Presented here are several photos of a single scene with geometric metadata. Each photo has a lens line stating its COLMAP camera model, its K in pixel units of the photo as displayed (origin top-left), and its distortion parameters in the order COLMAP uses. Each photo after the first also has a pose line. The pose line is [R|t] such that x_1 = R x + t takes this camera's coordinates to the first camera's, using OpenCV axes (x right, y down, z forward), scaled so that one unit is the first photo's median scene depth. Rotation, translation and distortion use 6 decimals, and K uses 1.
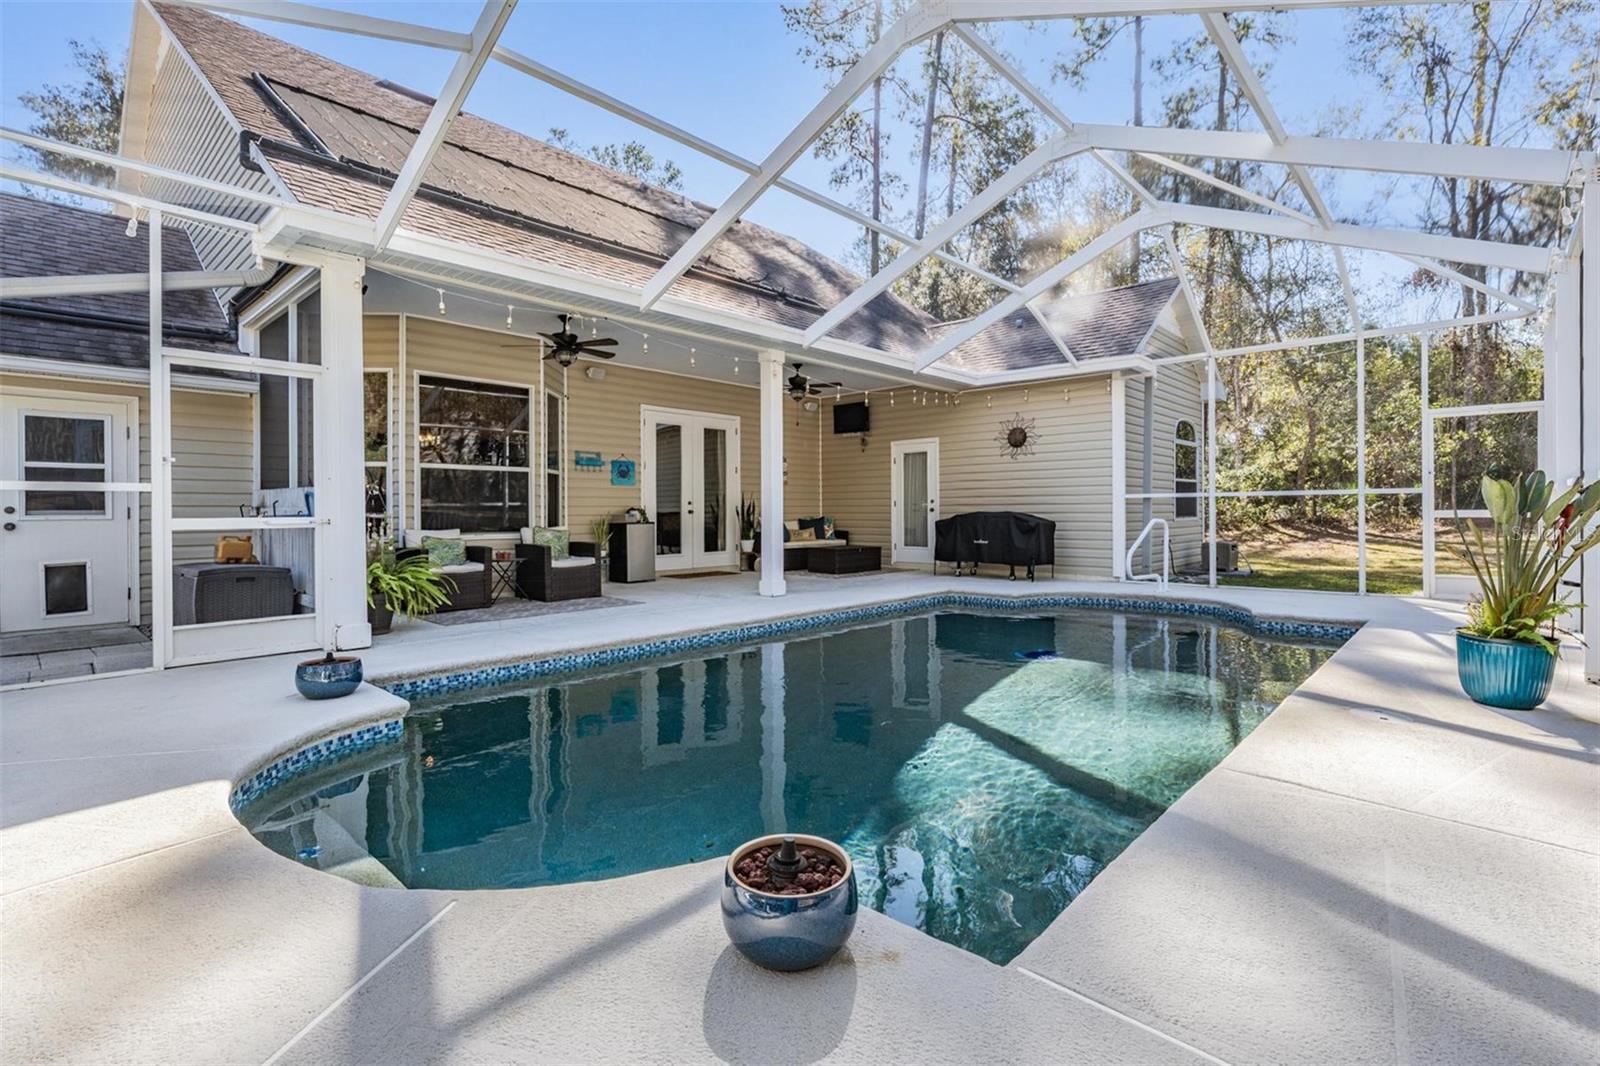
lens RADIAL K [[737.7, 0, 800.7], [0, 737.7, 510.4], [0, 0, 1]] dist [-0.000615, -0.000062]
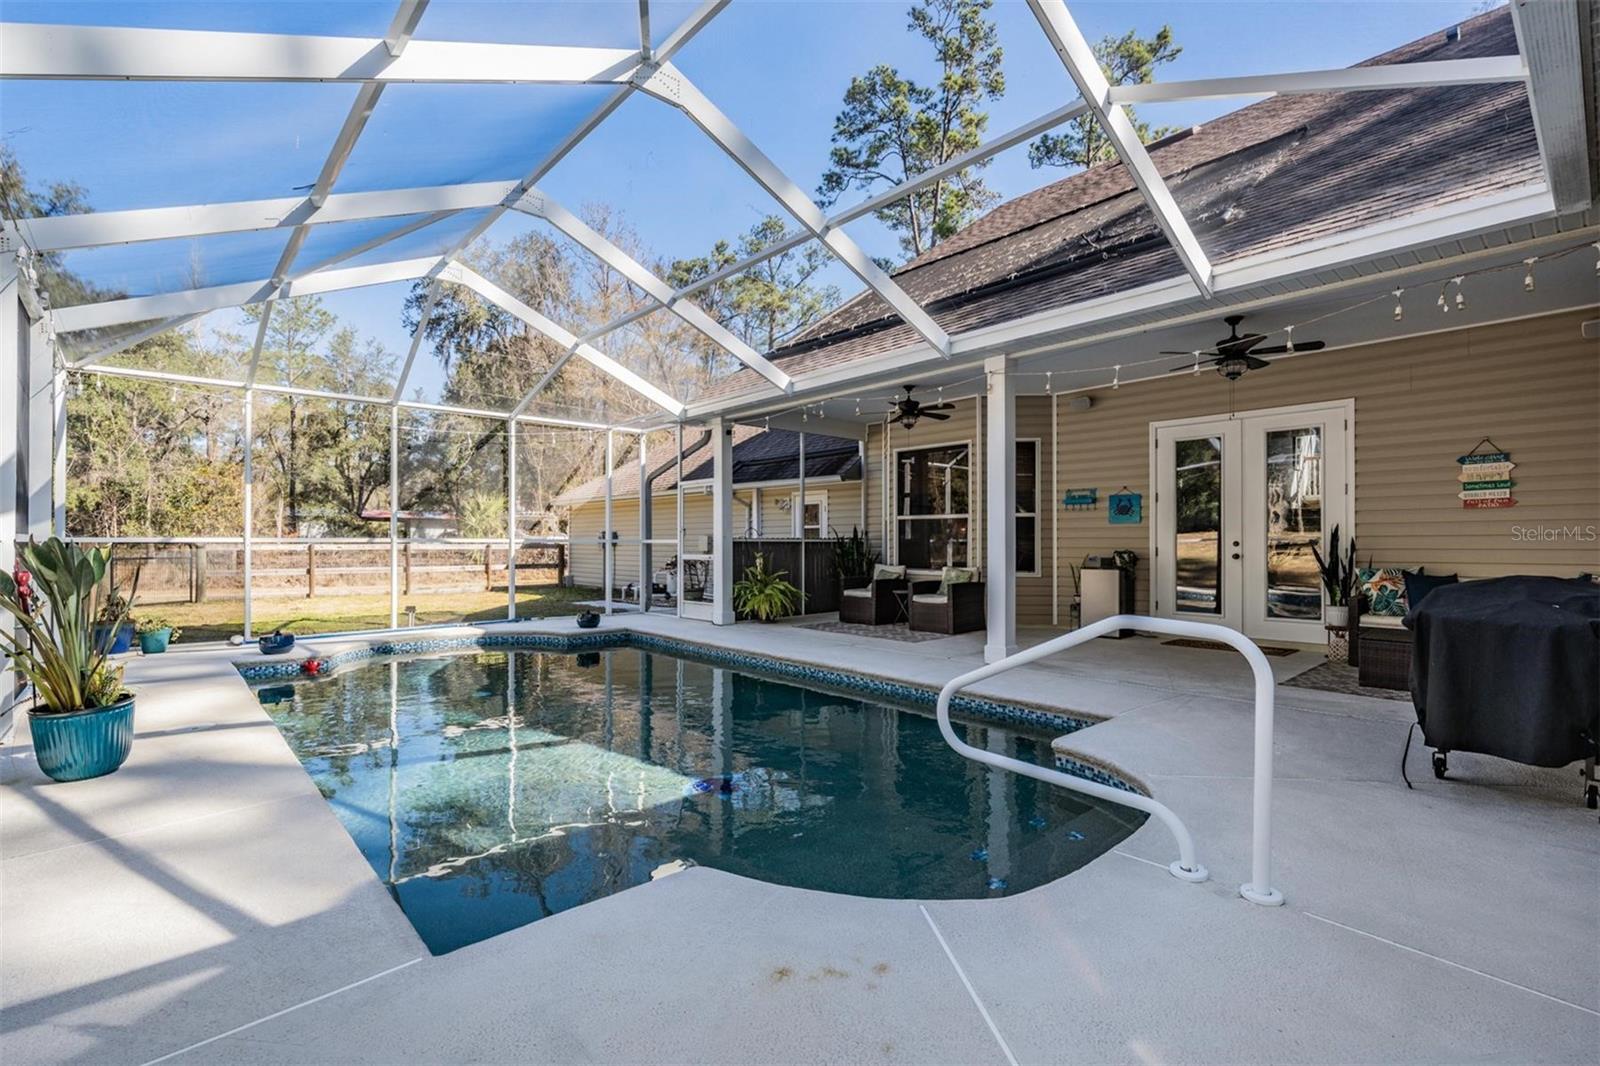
lens RADIAL K [[733.6, 0, 800.1], [0, 733.6, 550.9], [0, 0, 1]] dist [-0.000008, 0.000013]
pose [[-0.092496, 0.011228, -0.995650, 0.649662], [-0.000559, 0.999936, 0.011328, -0.012097], [0.995713, 0.001604, -0.092484, 0.723350]]
